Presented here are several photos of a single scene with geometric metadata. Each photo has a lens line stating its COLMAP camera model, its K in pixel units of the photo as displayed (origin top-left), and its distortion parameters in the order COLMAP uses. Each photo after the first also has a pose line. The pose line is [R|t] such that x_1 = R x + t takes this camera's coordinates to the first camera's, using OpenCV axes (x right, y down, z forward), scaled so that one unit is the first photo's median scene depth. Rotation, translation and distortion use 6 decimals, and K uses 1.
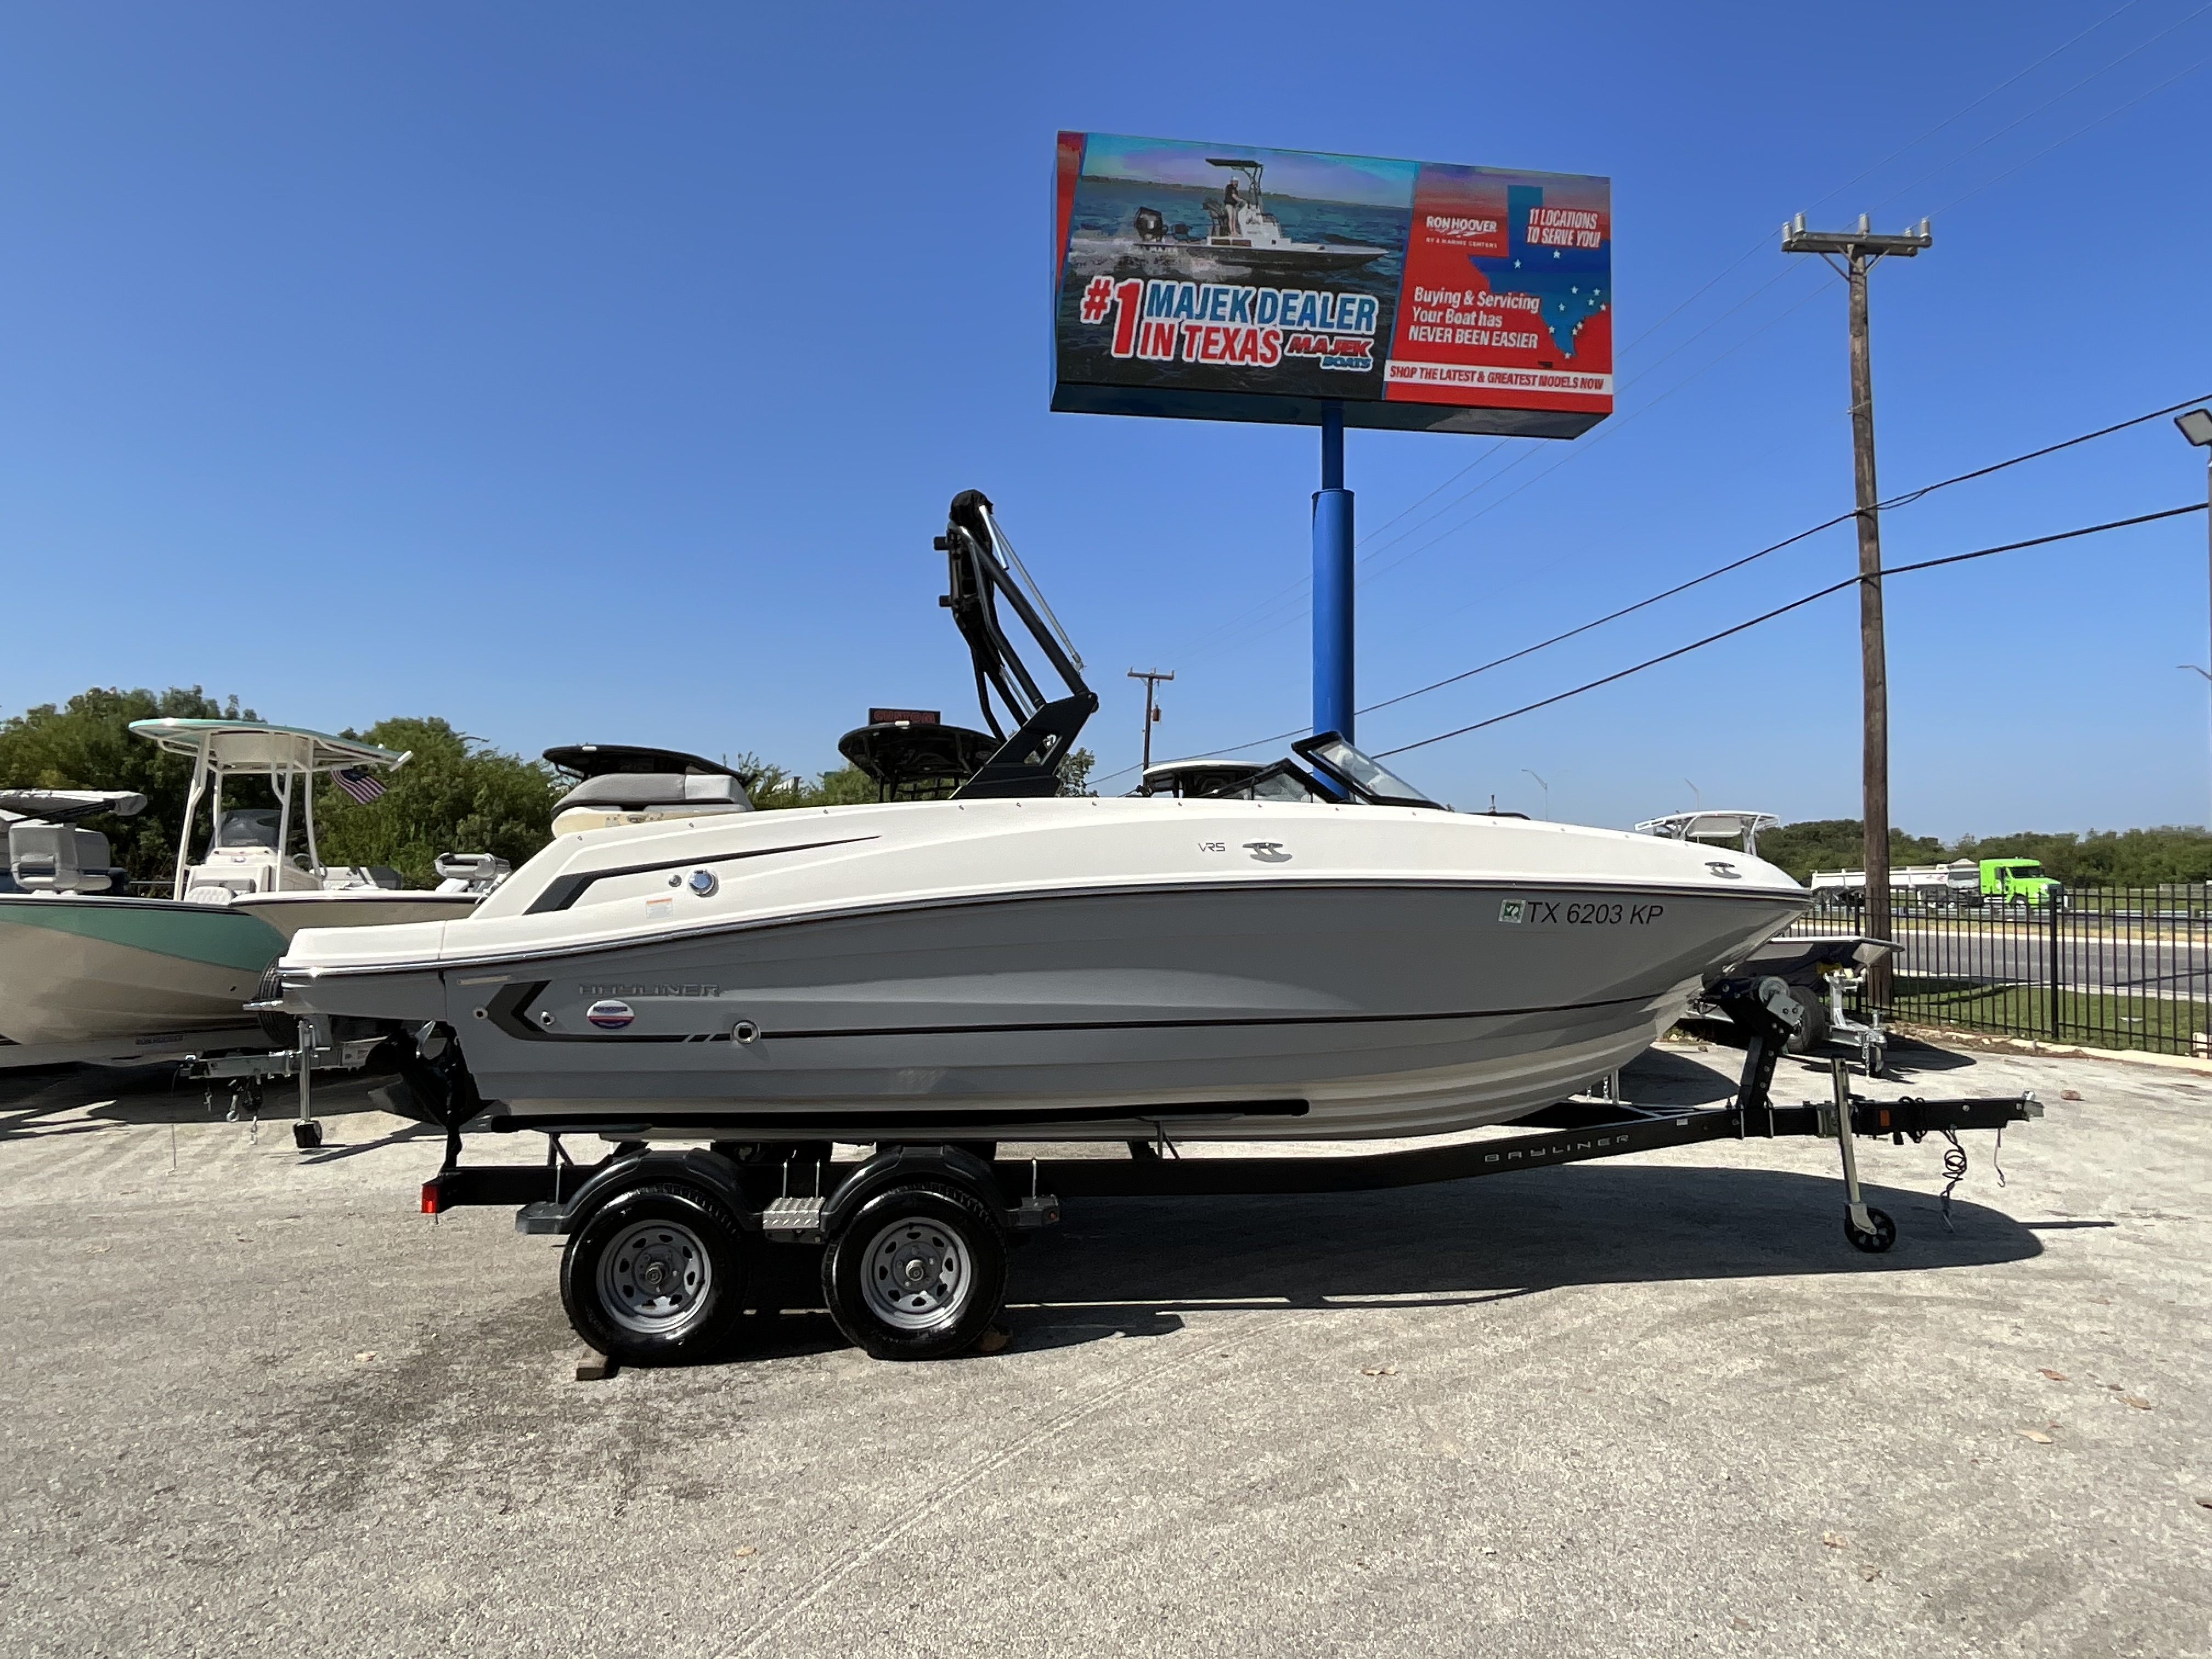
lens RADIAL K [[1244.1, 0, 1106.0], [0, 1244.1, 829.5], [0, 0, 1]] dist [-0.006955, -0.000821]
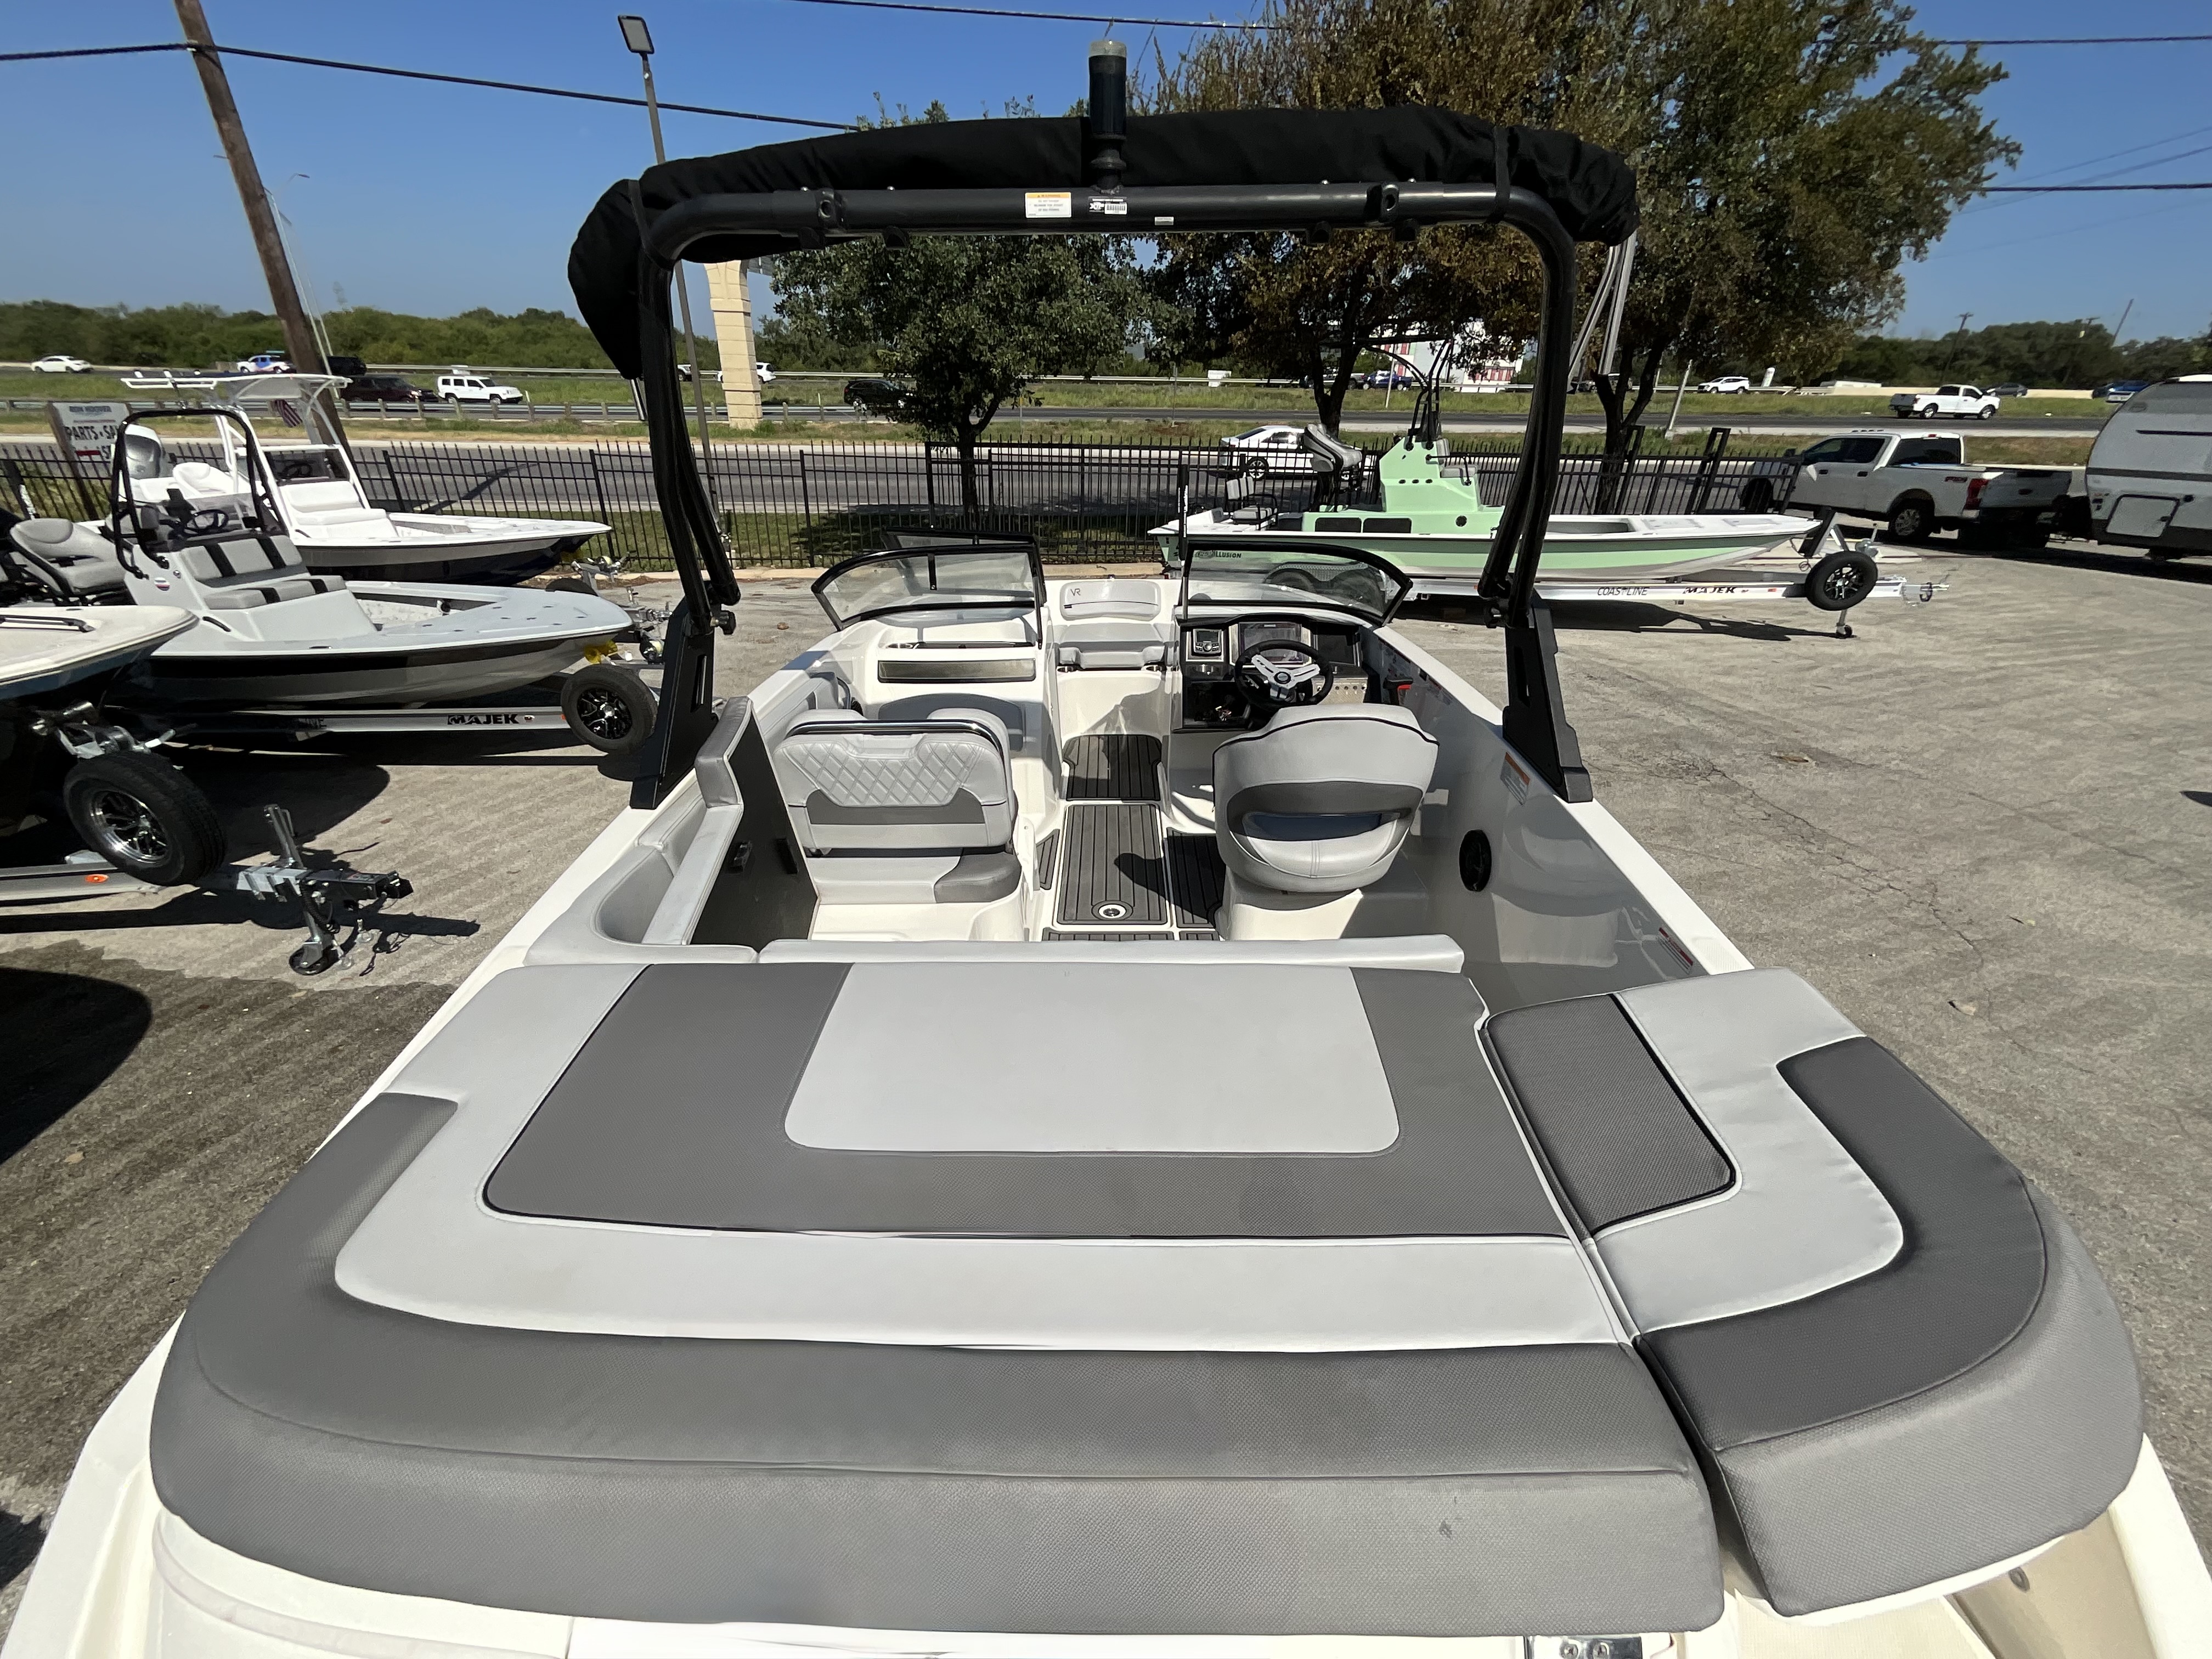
lens RADIAL K [[896.9, 0, 1106.0], [0, 896.9, 829.5], [0, 0, 1]] dist [0.008945, -0.006772]
pose [[0.102832, -0.453209, 0.885453, -0.610175], [-0.063112, 0.885406, 0.460514, -0.222160], [-0.992695, -0.103238, 0.062445, 1.314126]]
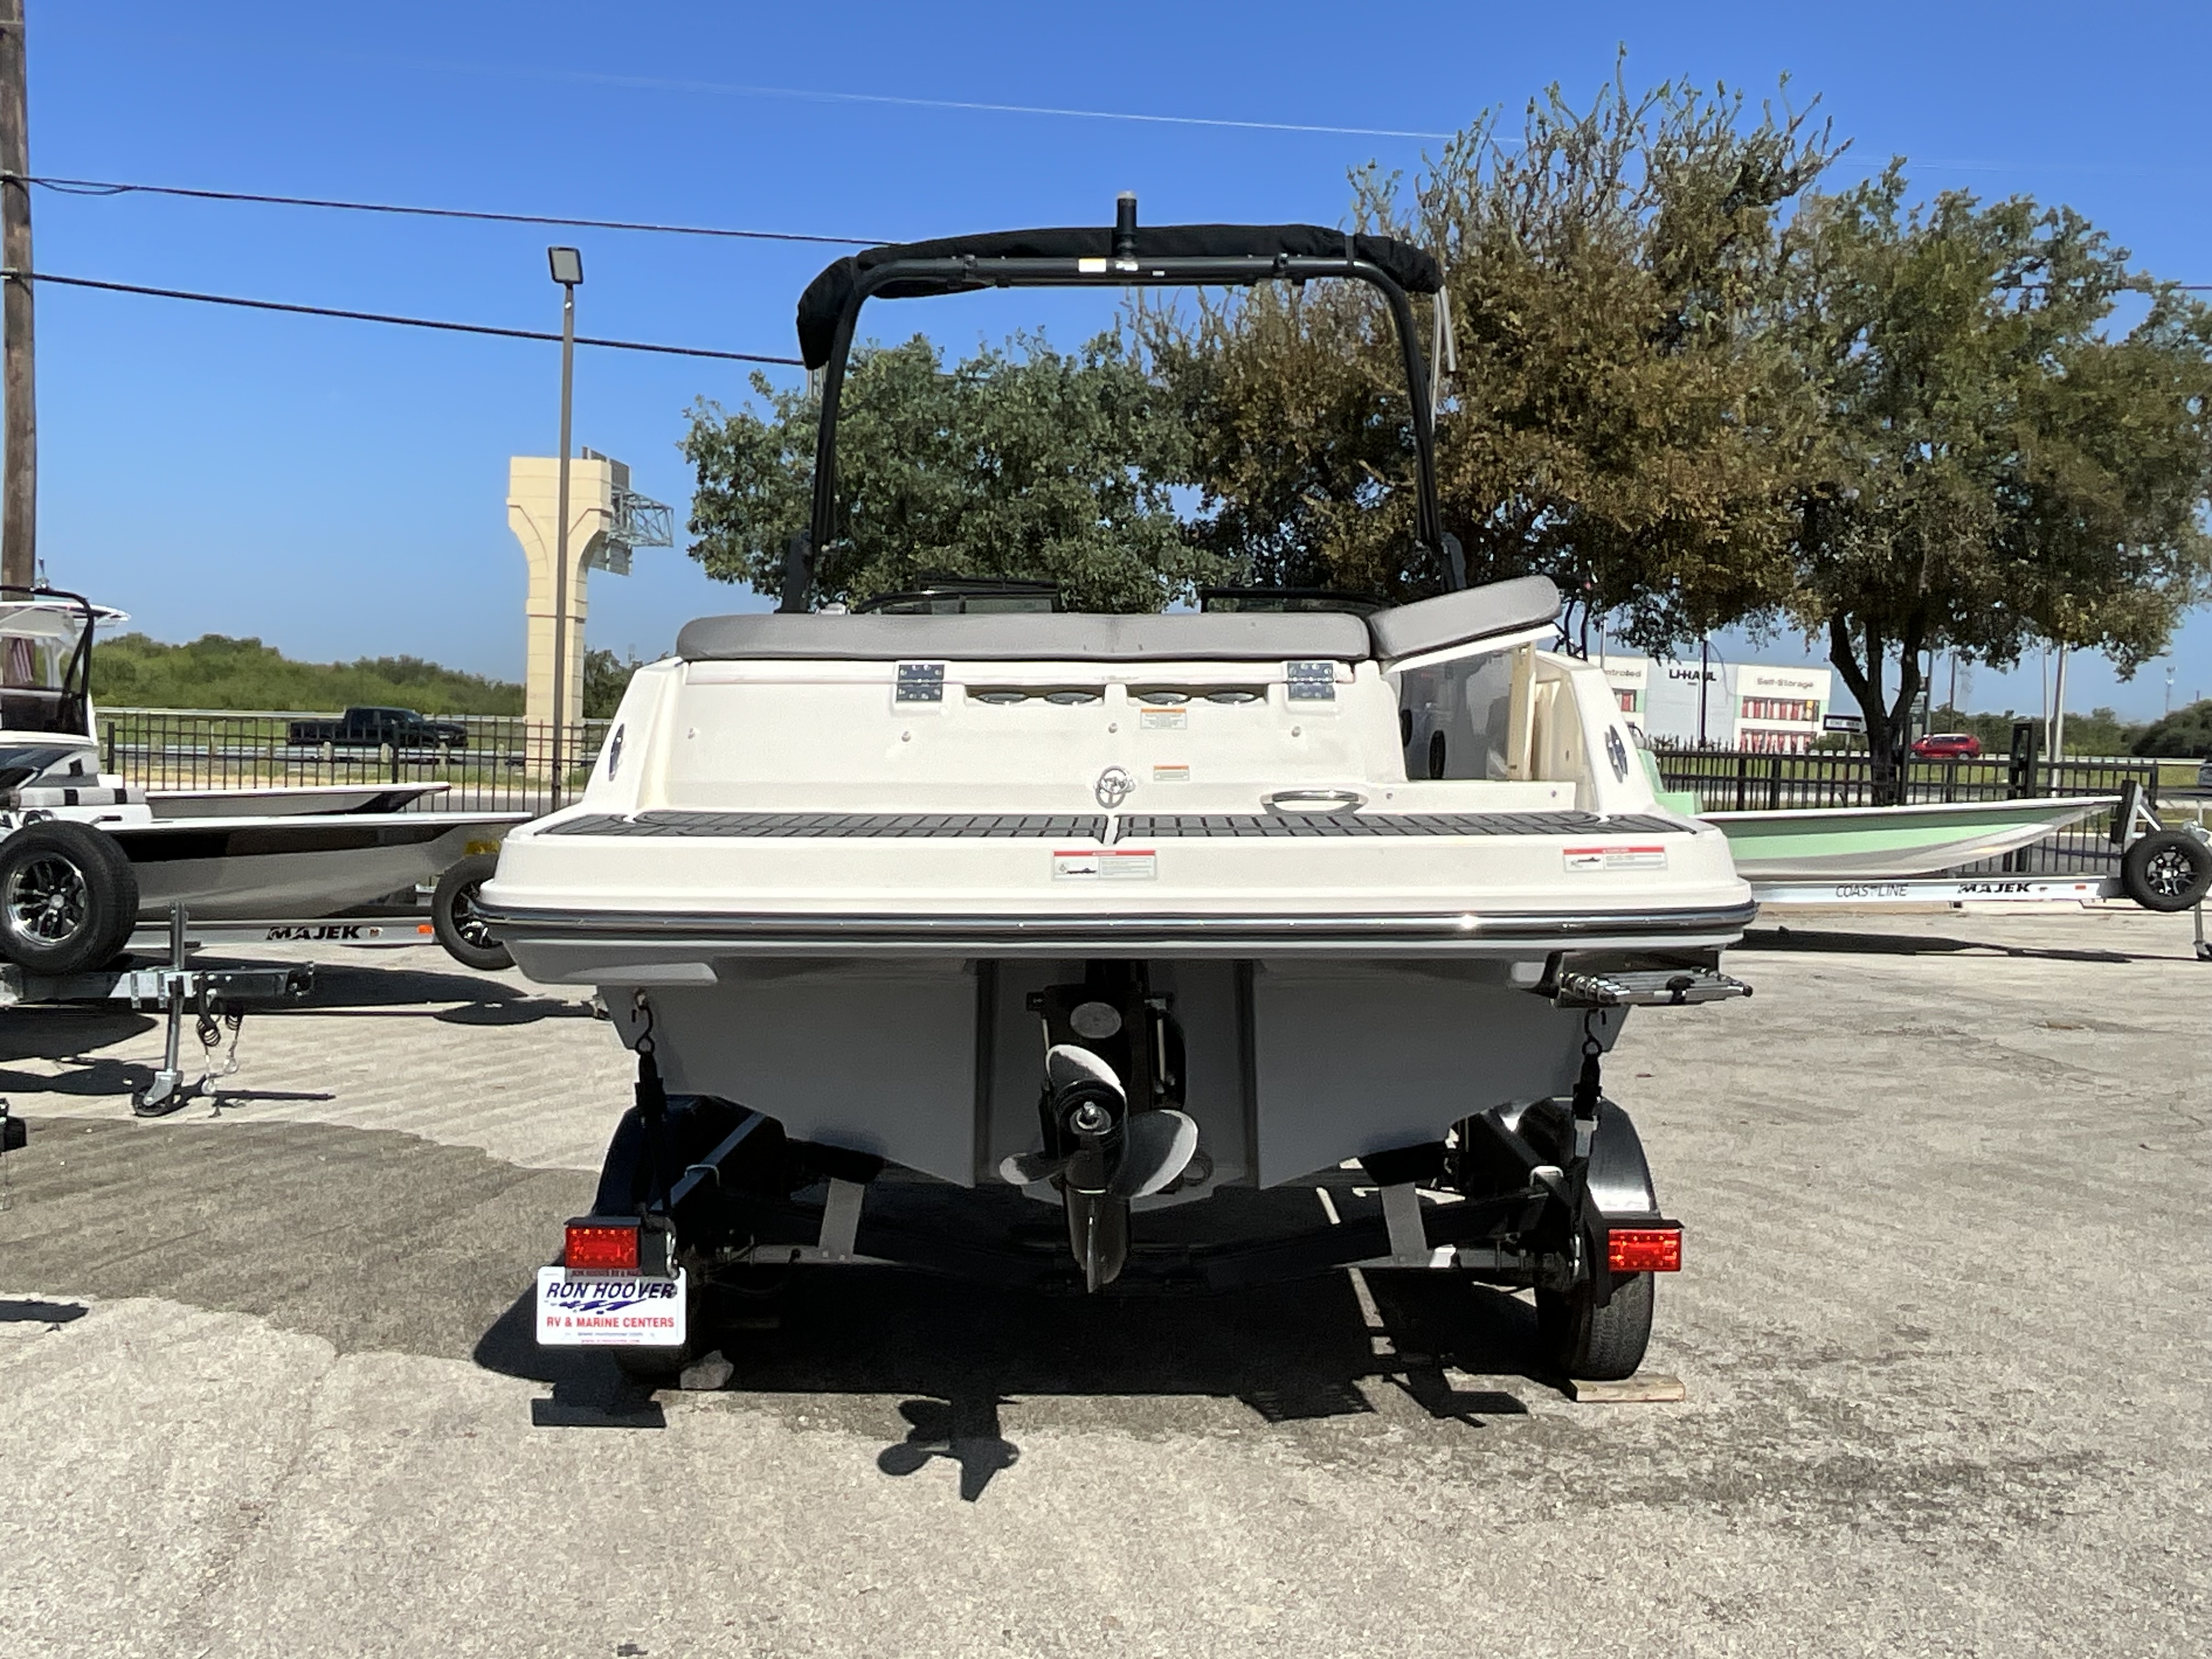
lens RADIAL K [[1731.4, 0, 1106.0], [0, 1731.4, 829.5], [0, 0, 1]] dist [0.005773, -0.040303]
pose [[0.119601, -0.043440, 0.991871, -1.435173], [-0.073712, 0.995896, 0.052505, 0.064687], [-0.990082, -0.079392, 0.115909, 1.198992]]
